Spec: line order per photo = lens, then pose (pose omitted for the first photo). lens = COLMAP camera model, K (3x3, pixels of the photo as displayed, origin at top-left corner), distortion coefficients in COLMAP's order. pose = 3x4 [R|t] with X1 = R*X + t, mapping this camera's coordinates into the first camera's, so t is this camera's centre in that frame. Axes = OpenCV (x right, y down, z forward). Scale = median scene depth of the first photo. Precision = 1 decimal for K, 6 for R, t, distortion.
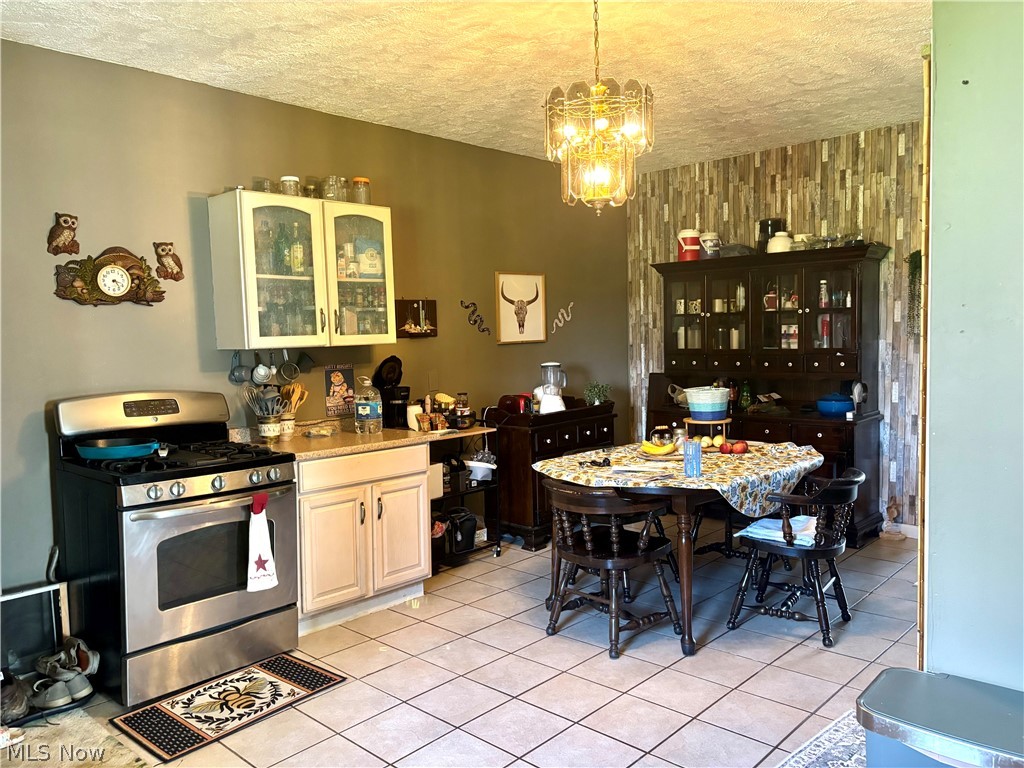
lens RADIAL K [[772.1, 0, 506.4], [0, 772.1, 386.0], [0, 0, 1]] dist [0.009824, -0.007747]
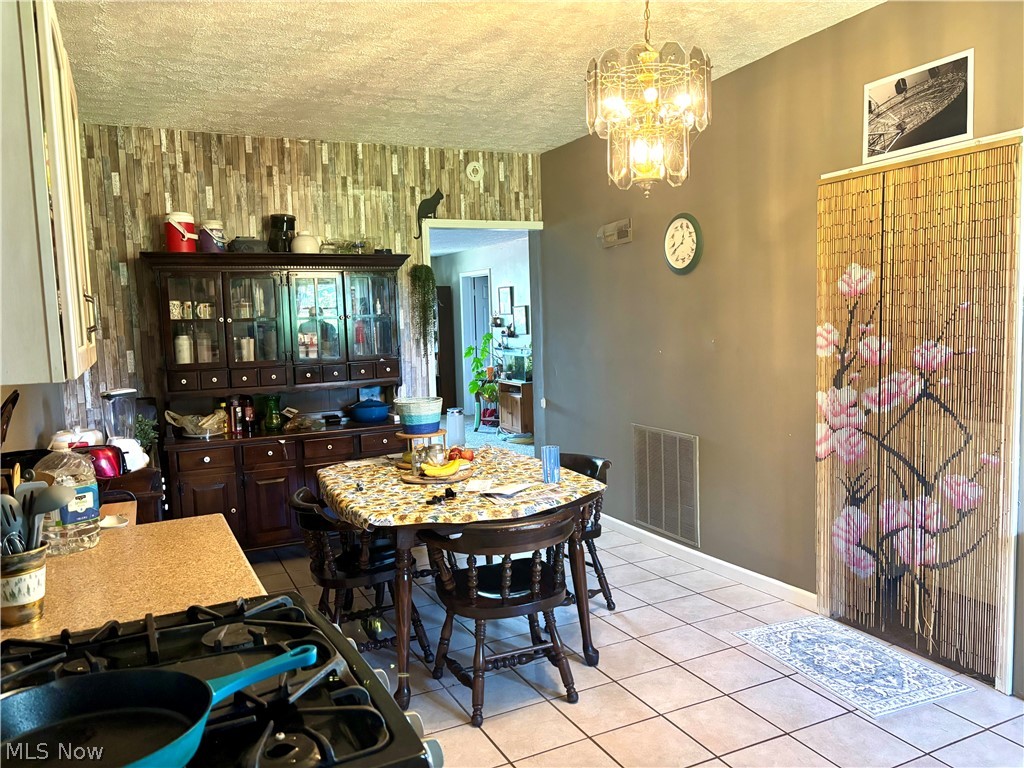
lens RADIAL K [[772.1, 0, 506.8], [0, 772.1, 383.9], [0, 0, 1]] dist [0.009824, -0.007747]
pose [[0.350873, -0.061838, 0.934379, -0.445803], [0.089817, 0.995439, 0.032151, -0.027304], [-0.932106, 0.072642, 0.354827, 0.479478]]
